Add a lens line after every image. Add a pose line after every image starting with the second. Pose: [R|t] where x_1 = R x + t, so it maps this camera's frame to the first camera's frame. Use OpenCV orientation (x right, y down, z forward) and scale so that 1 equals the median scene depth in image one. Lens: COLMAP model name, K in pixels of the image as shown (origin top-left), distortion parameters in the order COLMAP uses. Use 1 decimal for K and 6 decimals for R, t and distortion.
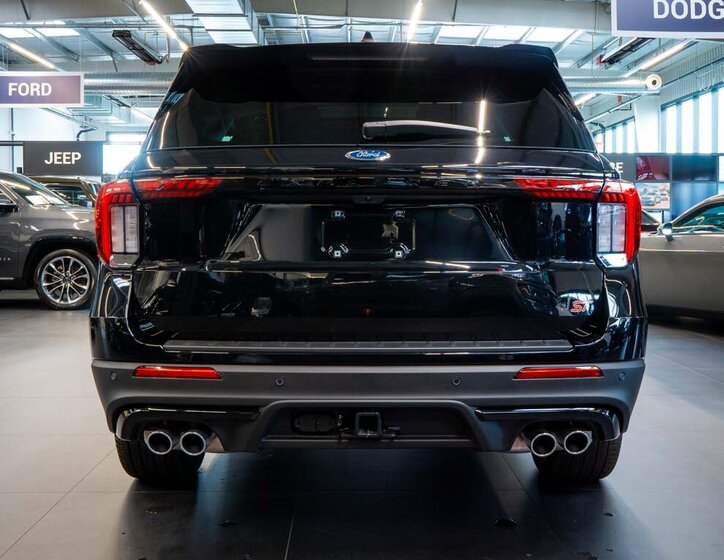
lens RADIAL K [[828.7, 0, 362.0], [0, 828.7, 280.0], [0, 0, 1]] dist [0.016920, 0.031167]
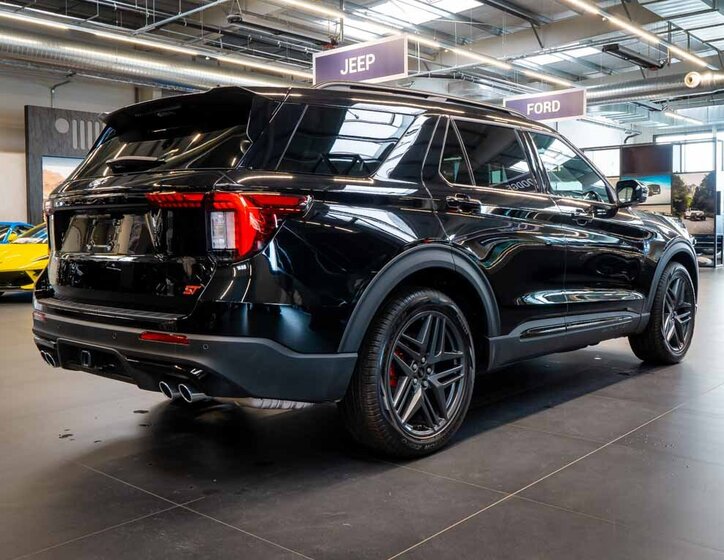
lens RADIAL K [[768.9, 0, 362.0], [0, 768.9, 280.0], [0, 0, 1]] dist [0.015552, -0.016583]
pose [[0.736084, 0.043034, -0.675520, 0.153472], [-0.037644, 0.999035, 0.022625, -0.002359], [0.675842, 0.008775, 0.736994, 0.035385]]
